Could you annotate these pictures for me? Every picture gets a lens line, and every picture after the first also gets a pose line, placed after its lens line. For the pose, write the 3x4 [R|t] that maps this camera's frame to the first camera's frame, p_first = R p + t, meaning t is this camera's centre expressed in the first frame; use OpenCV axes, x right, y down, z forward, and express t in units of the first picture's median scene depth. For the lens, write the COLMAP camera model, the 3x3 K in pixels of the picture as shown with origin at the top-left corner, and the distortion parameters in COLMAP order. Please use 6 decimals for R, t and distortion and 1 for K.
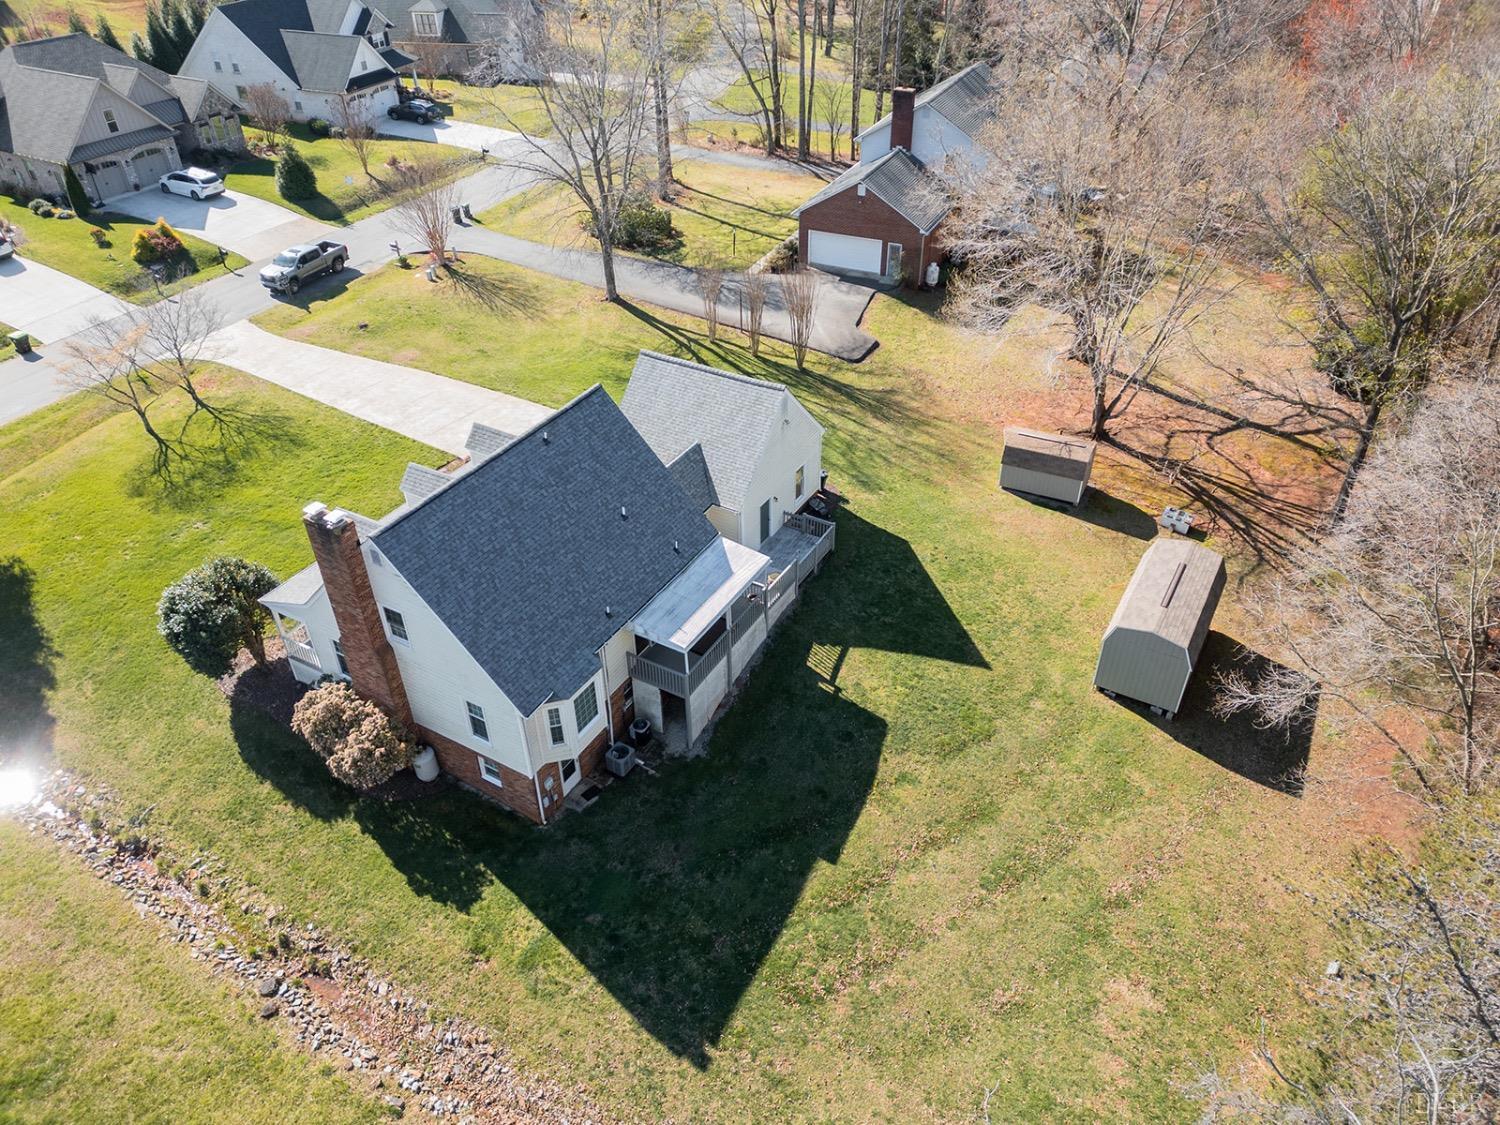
lens RADIAL K [[1044.9, 0, 745.5], [0, 1044.9, 553.2], [0, 0, 1]] dist [0.081475, -0.067564]
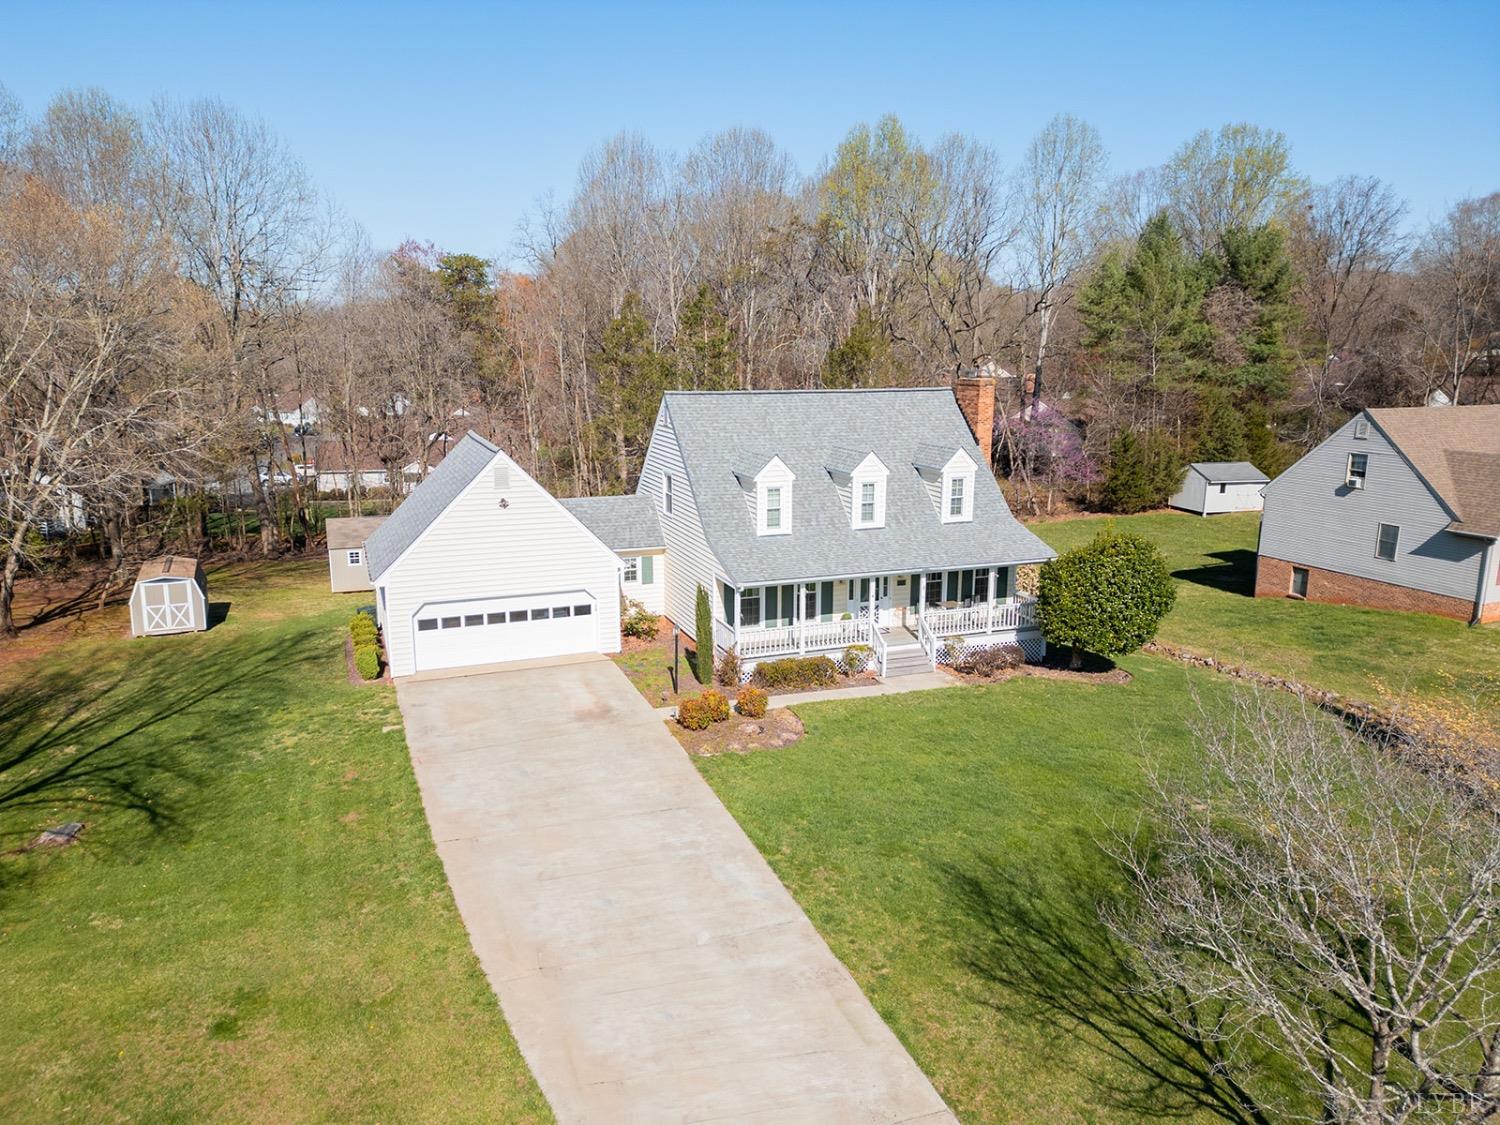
lens RADIAL K [[1044.9, 0, 745.5], [0, 1044.9, 553.2], [0, 0, 1]] dist [0.081475, -0.067564]
pose [[-0.787116, -0.109680, 0.606975, -0.752812], [0.372098, 0.700393, 0.609091, -0.582433], [-0.491926, 0.705280, -0.510479, 1.508005]]
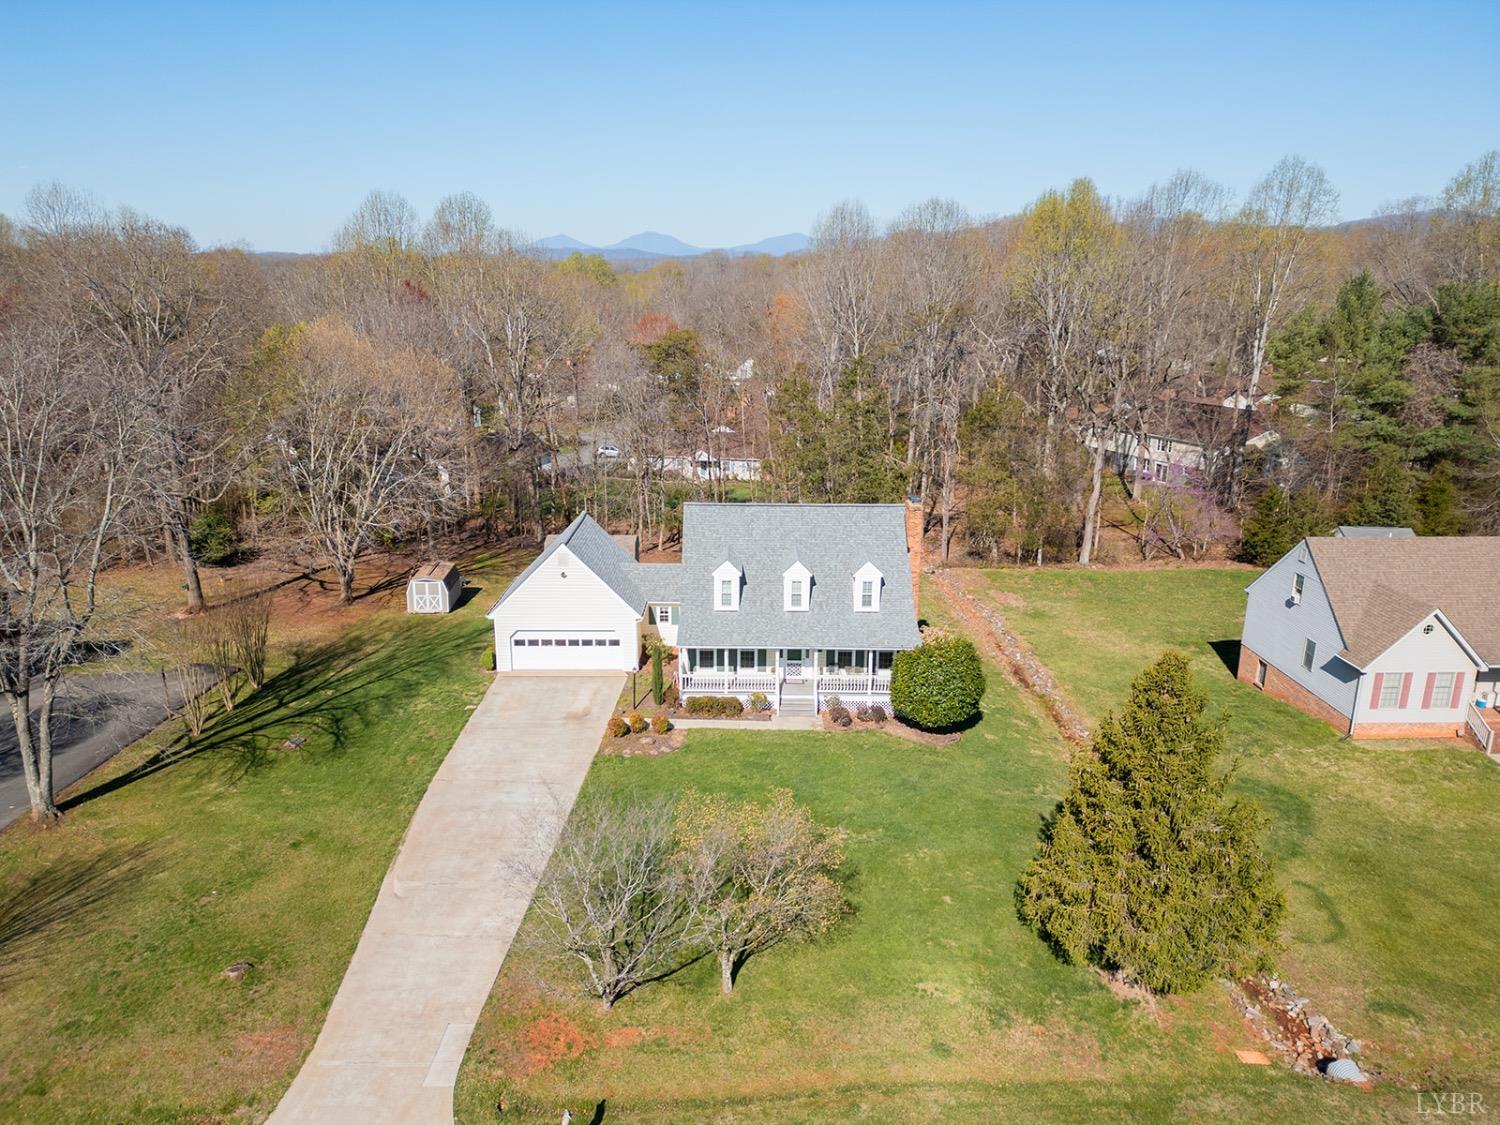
lens RADIAL K [[1054.5, 0, 750.2], [0, 1054.5, 542.4], [0, 0, 1]] dist [0.081234, -0.002749]
pose [[-0.509294, -0.206190, 0.835527, -1.325171], [0.510657, 0.709074, 0.486254, -0.738273], [-0.692711, 0.674314, -0.255835, 1.308840]]
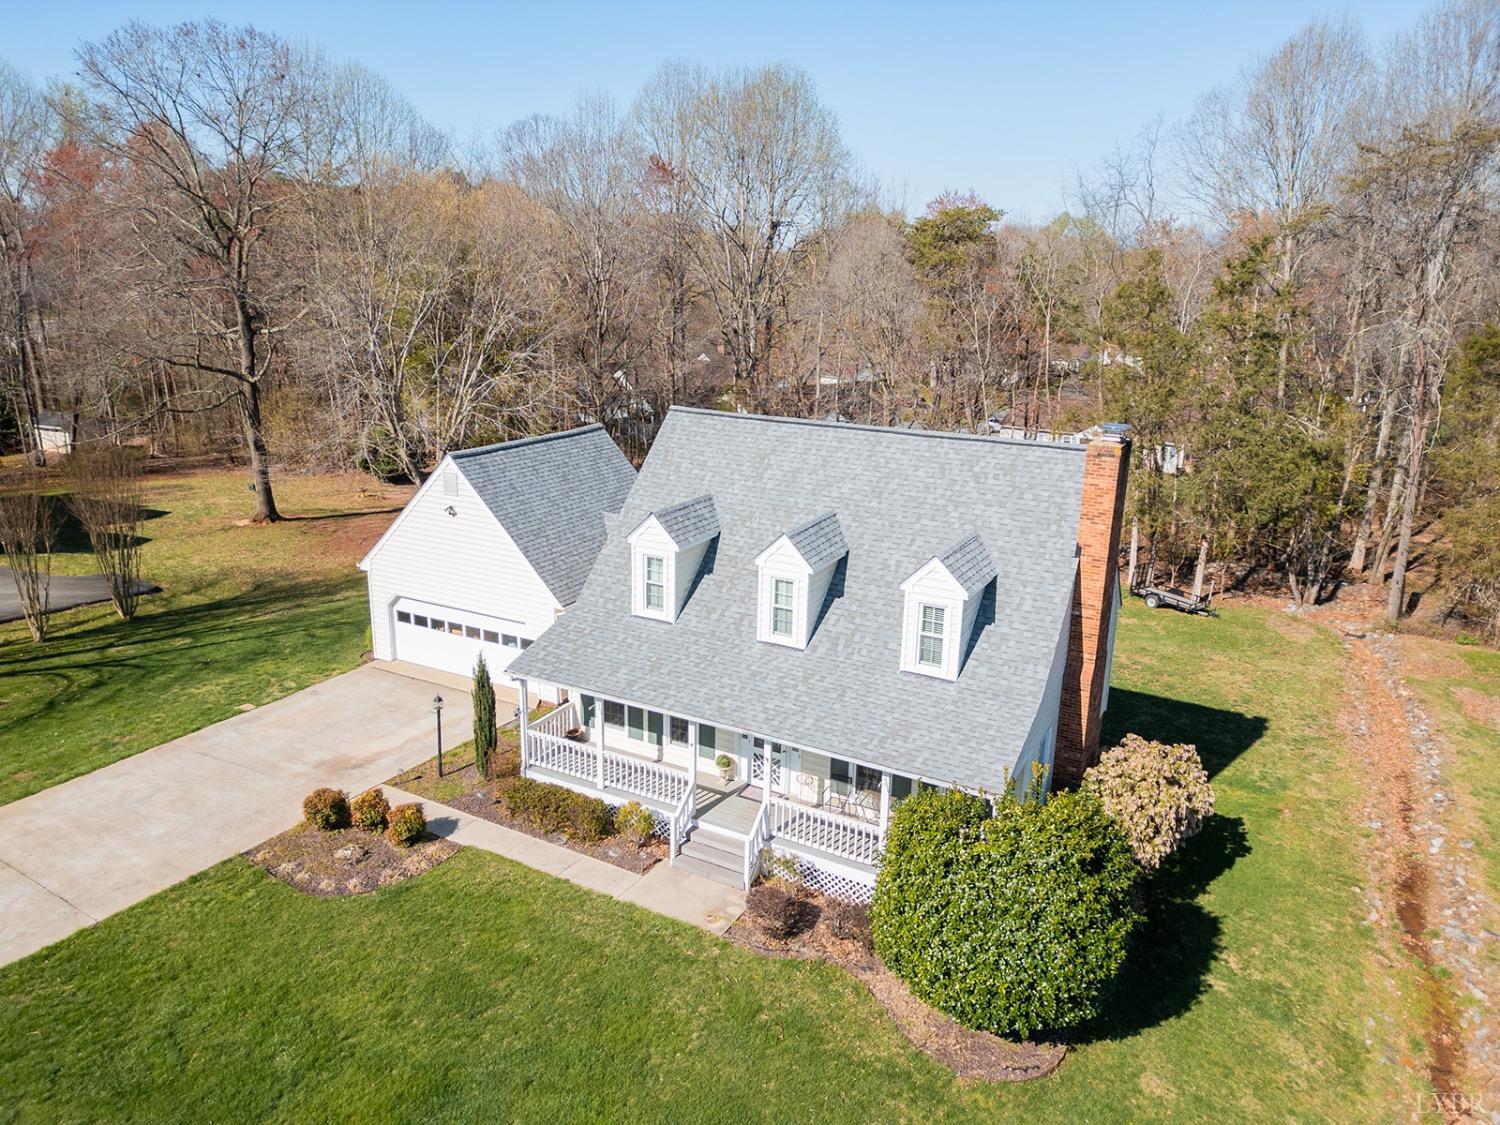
lens RADIAL K [[1044.9, 0, 745.5], [0, 1044.9, 553.2], [0, 0, 1]] dist [0.081475, -0.067564]
pose [[-0.038601, -0.253674, 0.966519, -0.851874], [0.576208, 0.784584, 0.228936, -0.213878], [-0.816391, 0.565754, 0.115883, 0.918870]]
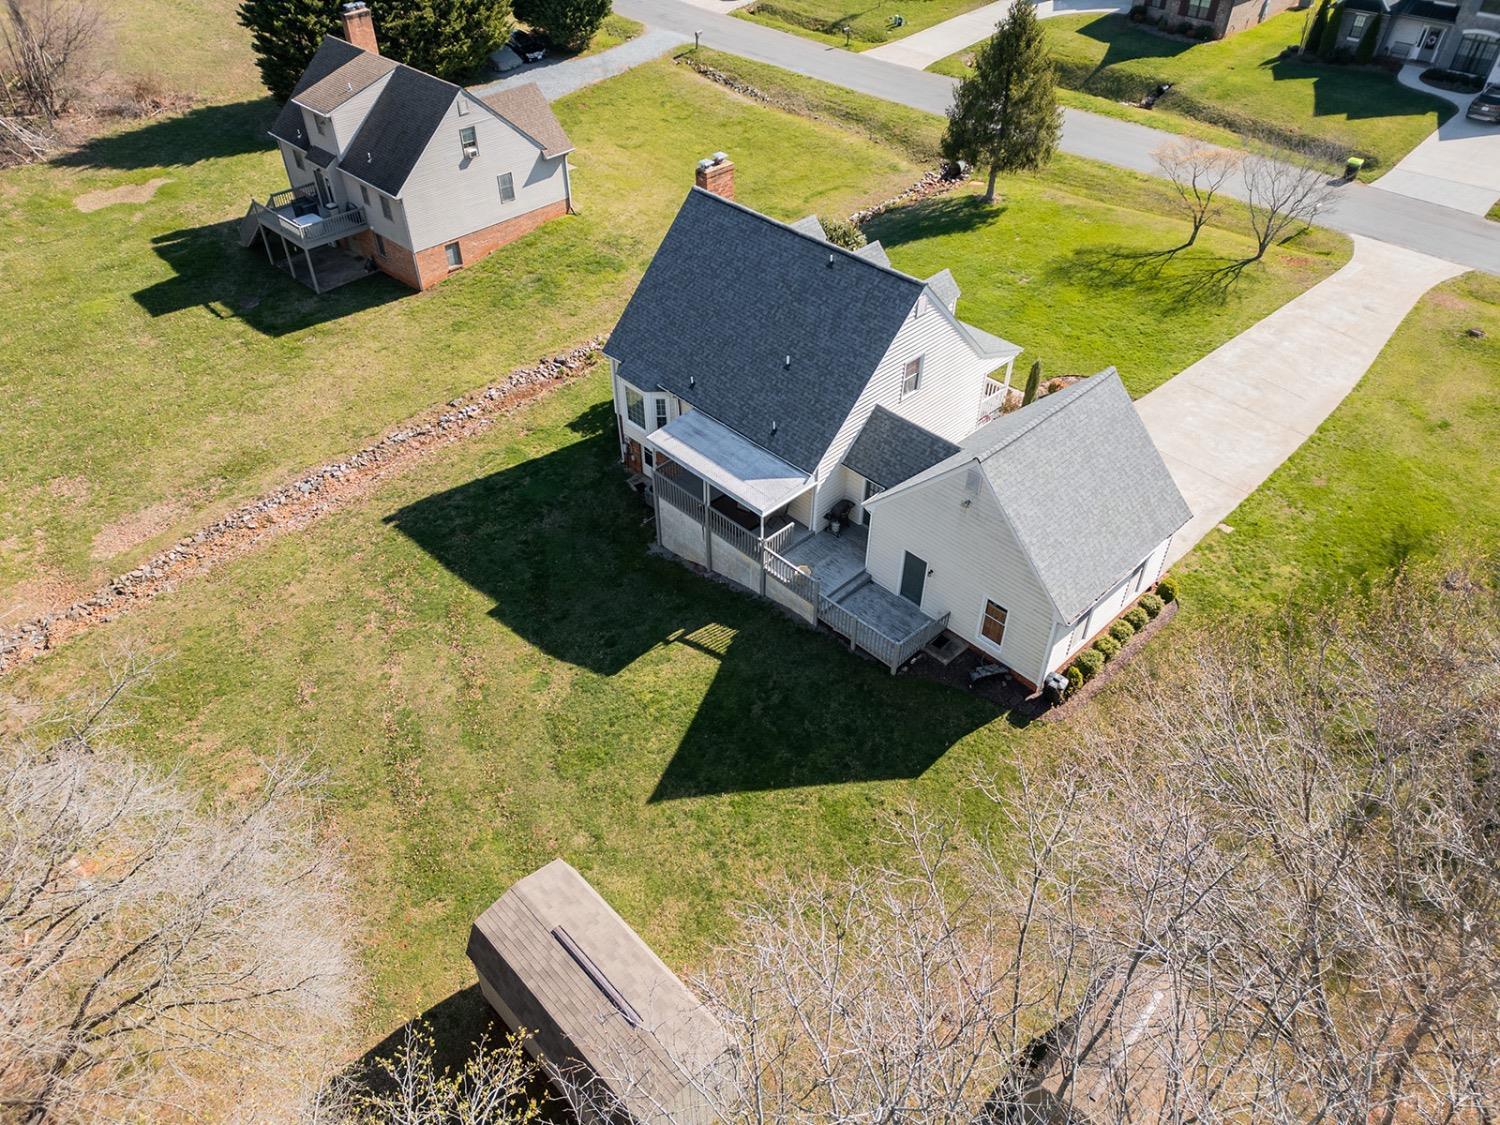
lens RADIAL K [[1044.9, 0, 745.5], [0, 1044.9, 553.2], [0, 0, 1]] dist [0.081475, -0.067564]
pose [[-0.262829, 0.642380, -0.719909, 0.665060], [-0.570894, 0.497970, 0.652768, -0.528747], [0.777818, 0.582558, 0.235850, 0.795099]]
